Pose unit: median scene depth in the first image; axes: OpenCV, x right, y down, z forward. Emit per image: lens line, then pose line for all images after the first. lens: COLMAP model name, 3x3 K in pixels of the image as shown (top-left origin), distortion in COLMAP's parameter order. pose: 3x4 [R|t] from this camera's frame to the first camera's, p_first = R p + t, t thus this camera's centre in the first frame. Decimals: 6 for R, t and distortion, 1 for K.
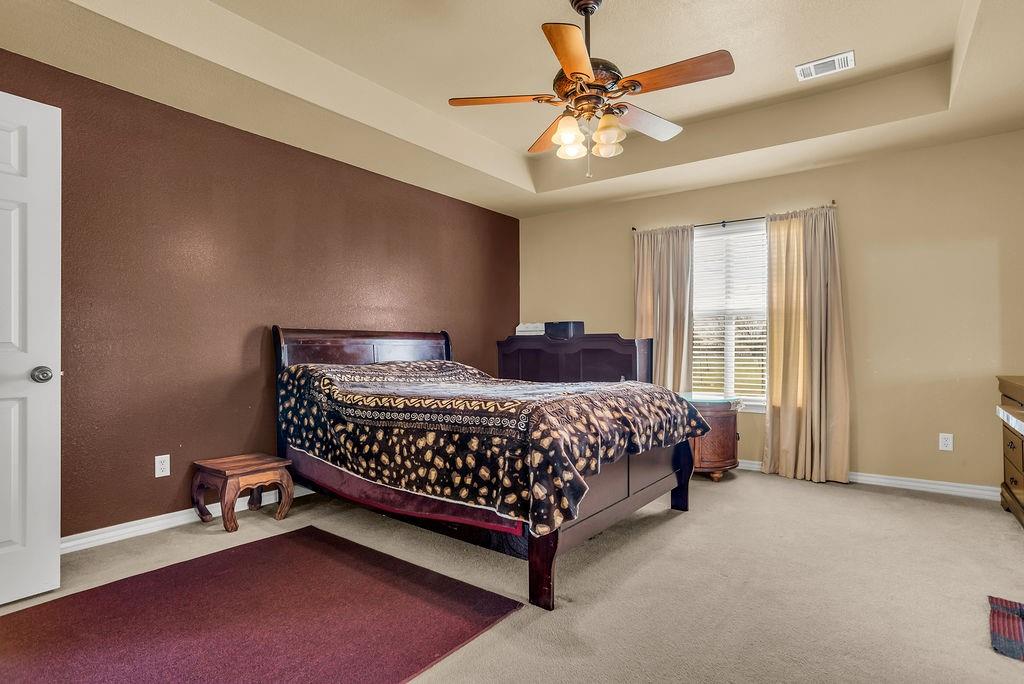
lens RADIAL K [[523.5, 0, 510.2], [0, 523.5, 346.1], [0, 0, 1]] dist [-0.091051, 0.056915]
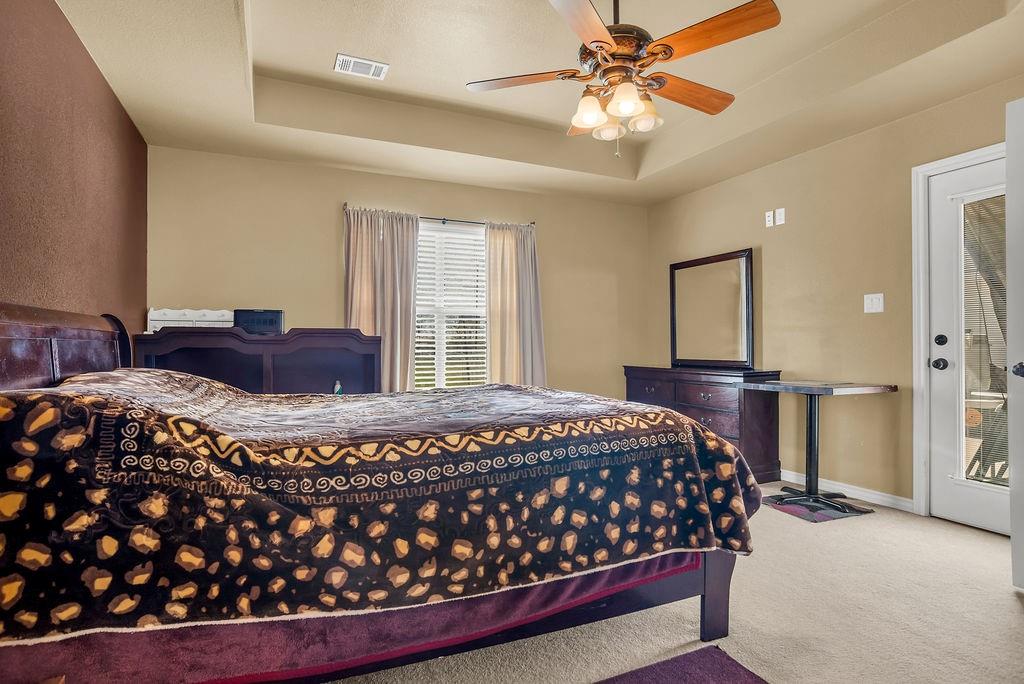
lens RADIAL K [[523.5, 0, 510.2], [0, 523.5, 346.1], [0, 0, 1]] dist [-0.091051, 0.056915]
pose [[0.484769, 0.000726, 0.874642, -0.671962], [-0.002071, 0.999998, 0.000318, 0.004149], [-0.874640, -0.001966, 0.484769, 0.678563]]
